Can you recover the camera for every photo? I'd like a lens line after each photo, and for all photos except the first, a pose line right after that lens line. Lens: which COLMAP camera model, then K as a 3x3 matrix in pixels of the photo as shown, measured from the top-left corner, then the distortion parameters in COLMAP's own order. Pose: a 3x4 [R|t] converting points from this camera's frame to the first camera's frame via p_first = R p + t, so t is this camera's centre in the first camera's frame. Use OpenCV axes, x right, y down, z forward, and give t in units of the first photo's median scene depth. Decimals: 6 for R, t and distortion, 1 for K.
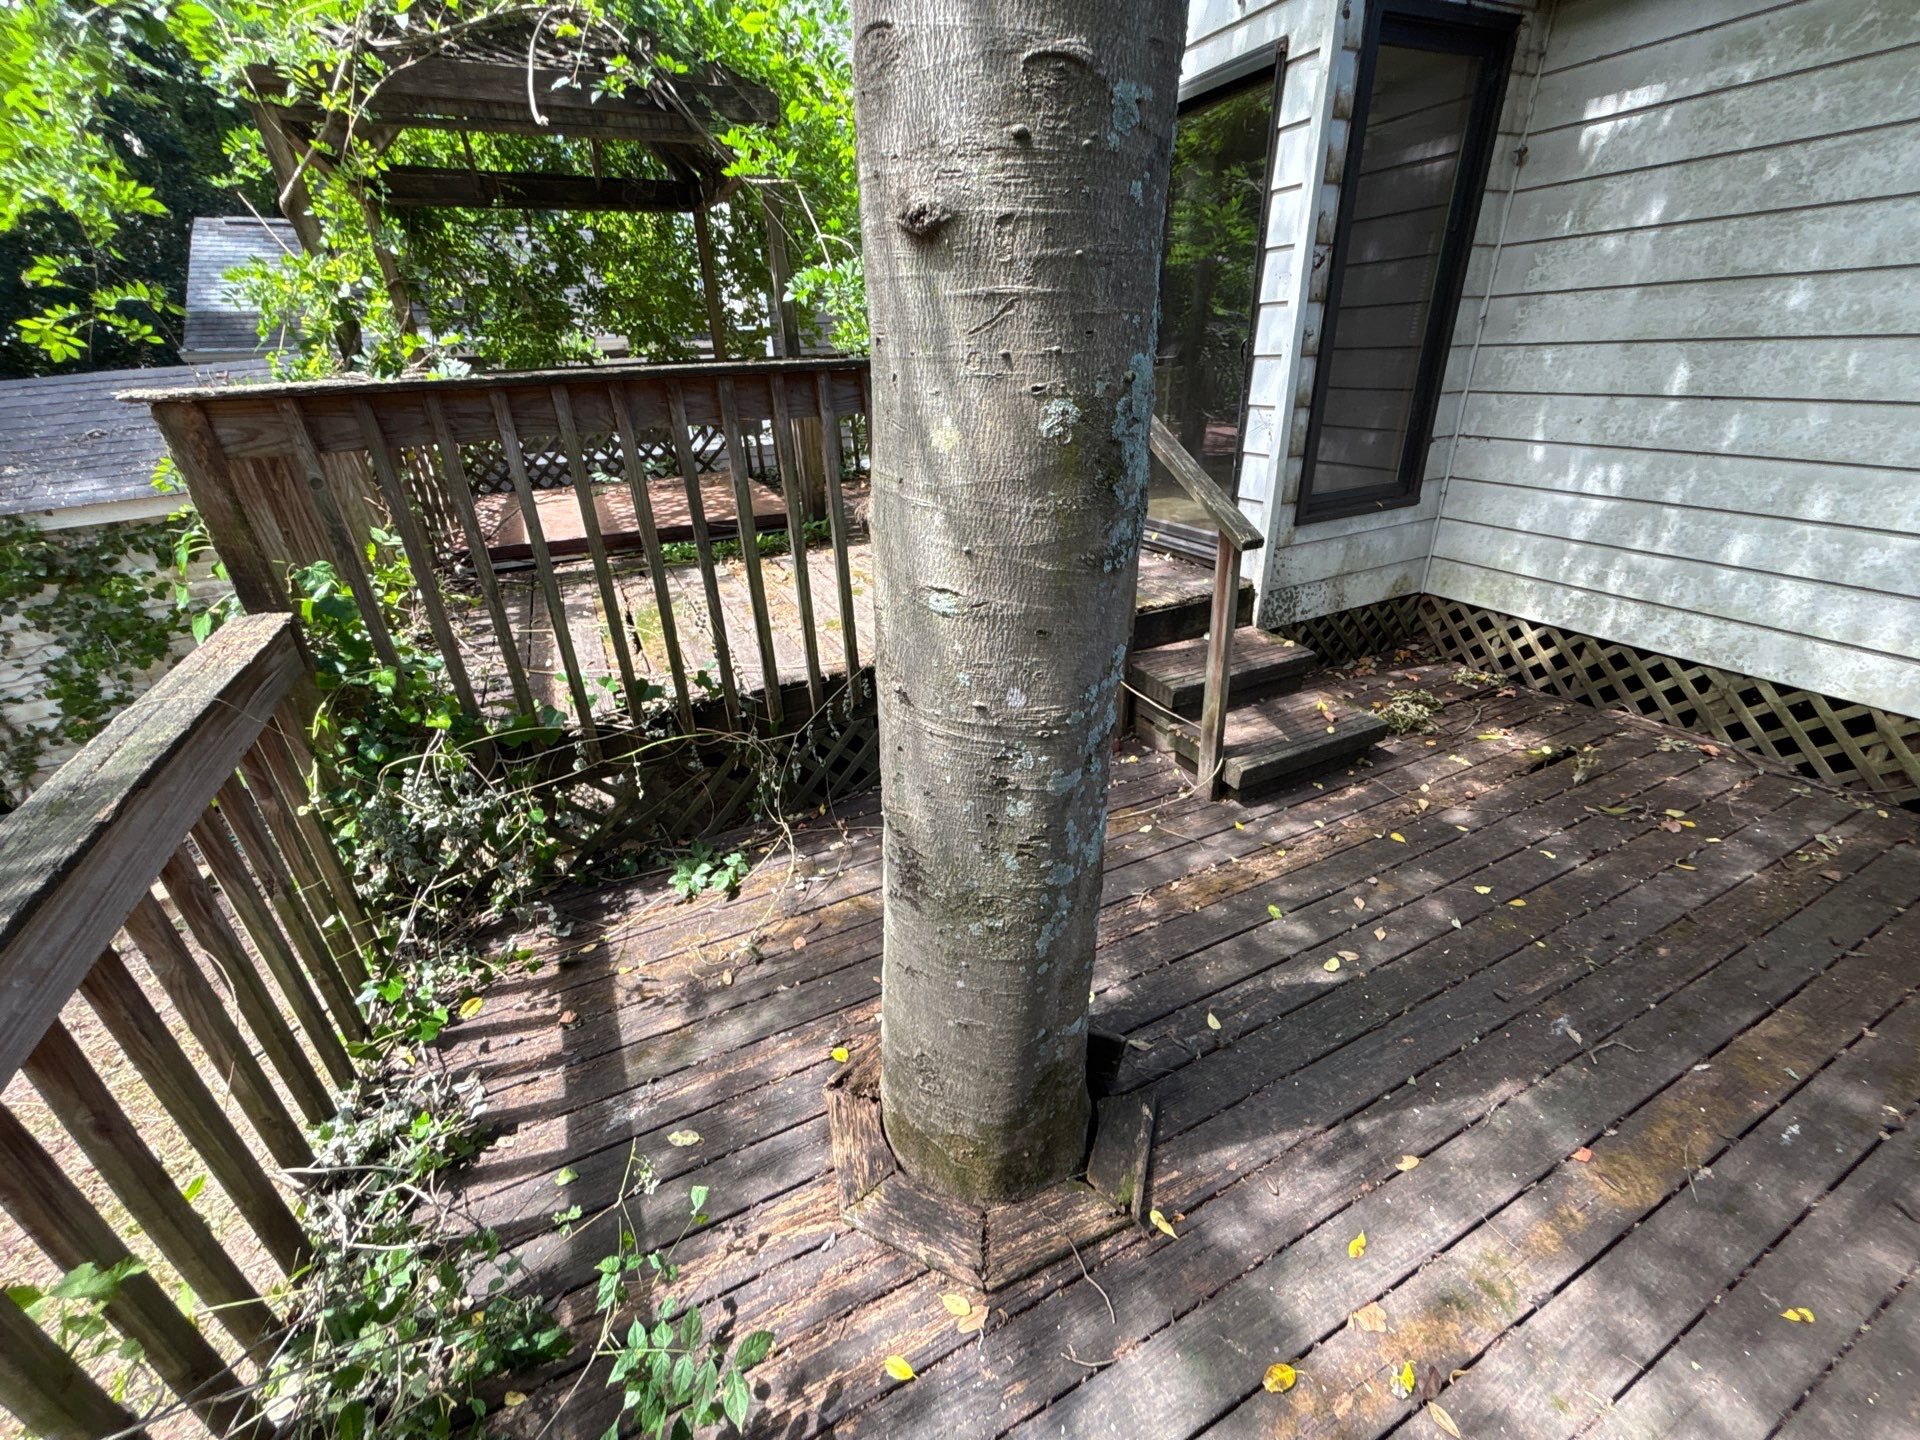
lens RADIAL K [[763.6, 0, 957.4], [0, 763.6, 726.6], [0, 0, 1]] dist [-0.003121, 0.000334]
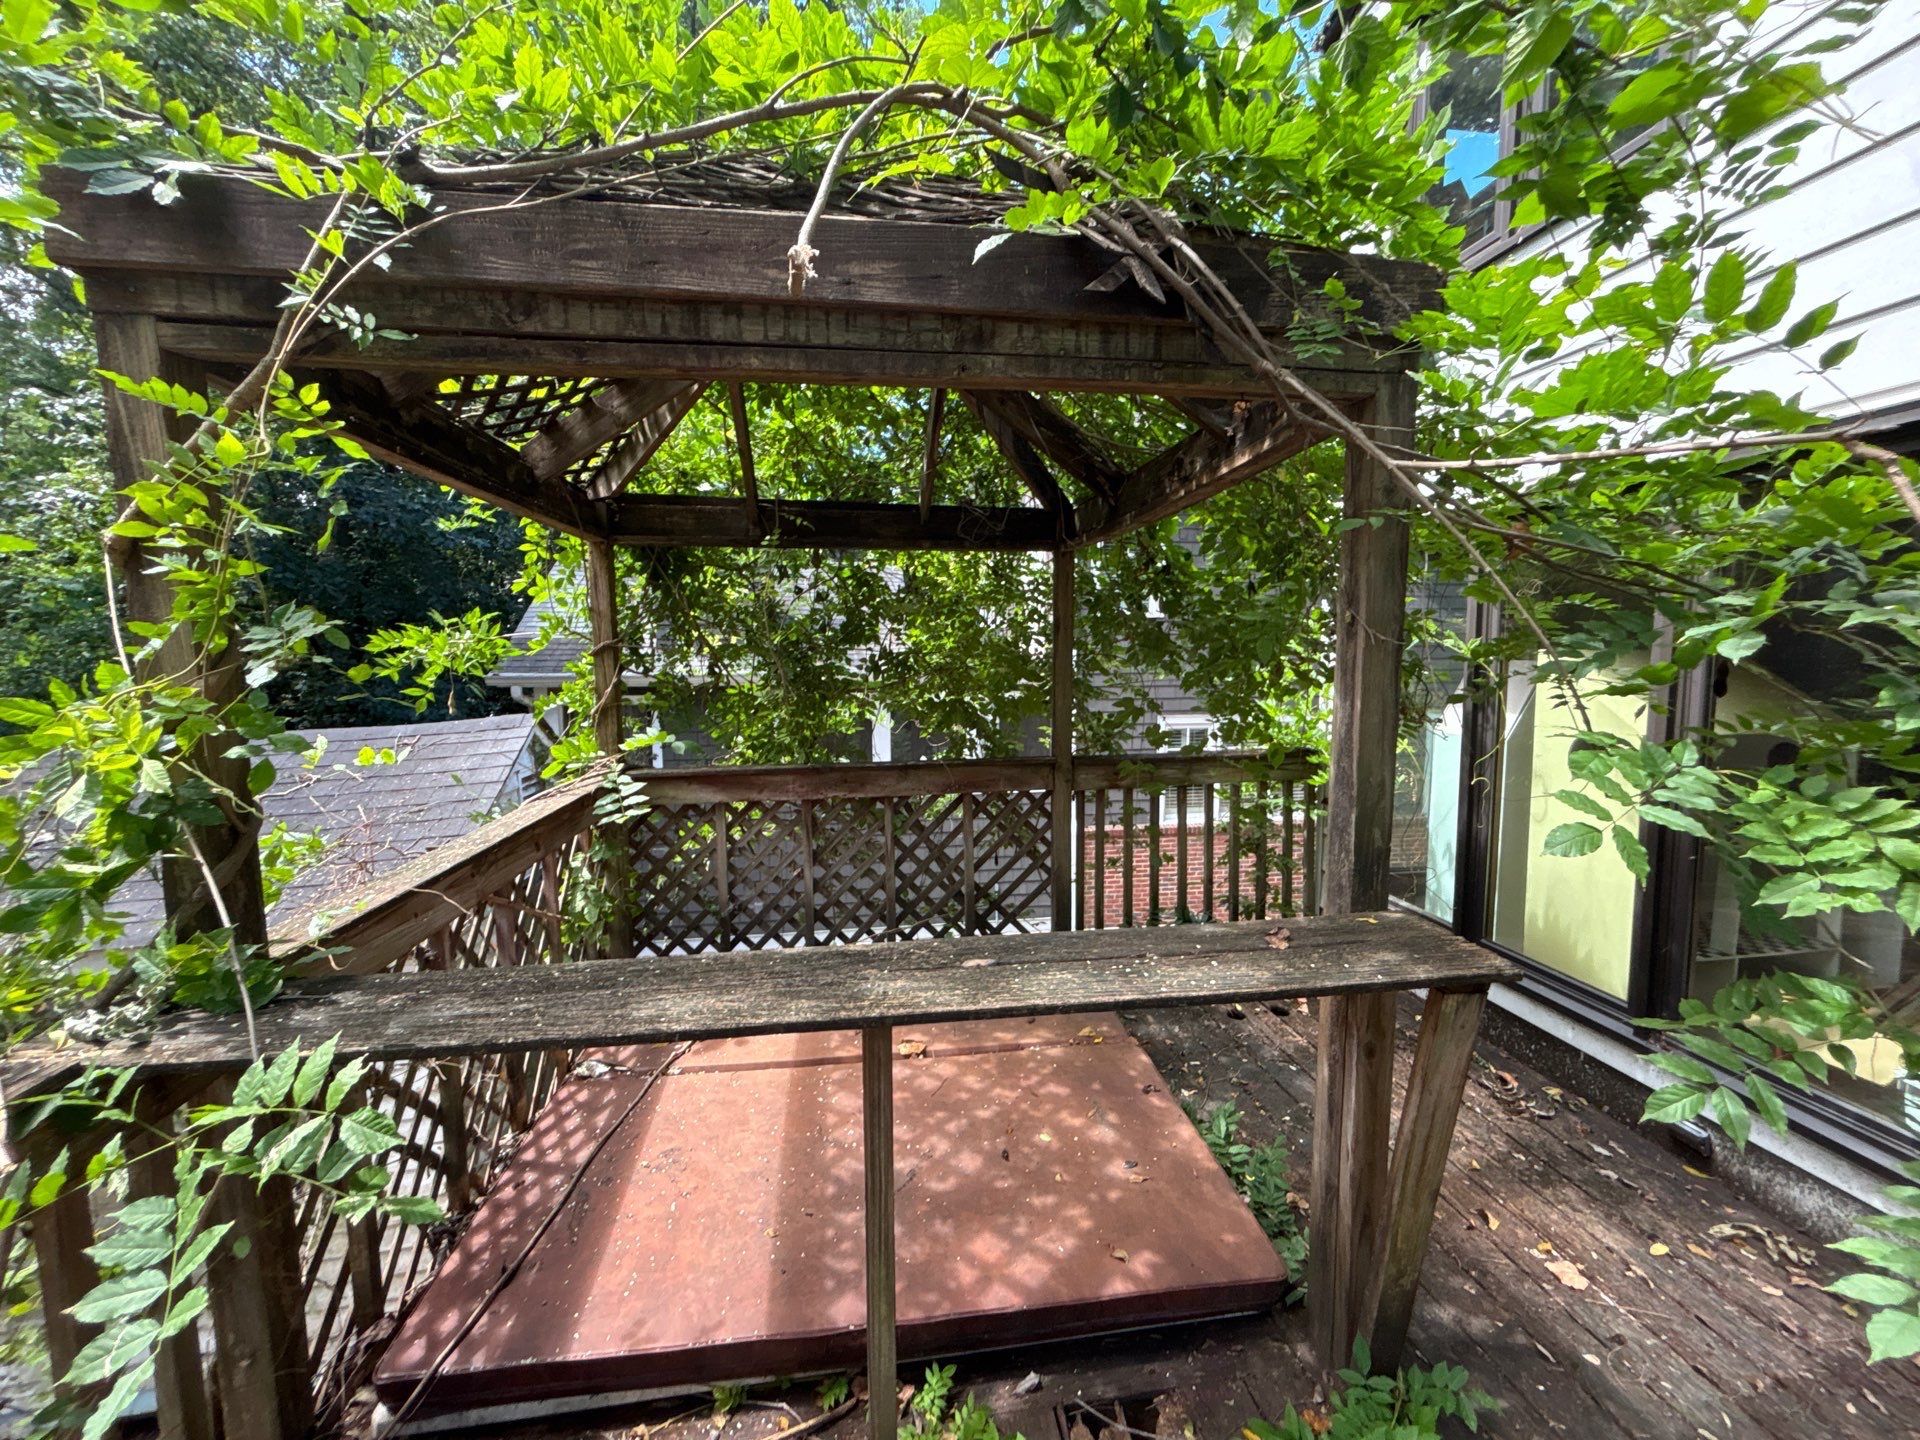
lens RADIAL K [[763.6, 0, 963.1], [0, 763.6, 720.3], [0, 0, 1]] dist [-0.003121, 0.000334]
pose [[0.954449, 0.050114, -0.294137, -0.223911], [-0.152635, 0.929051, -0.336997, -0.313386], [0.256380, 0.366542, 0.894381, 0.459792]]
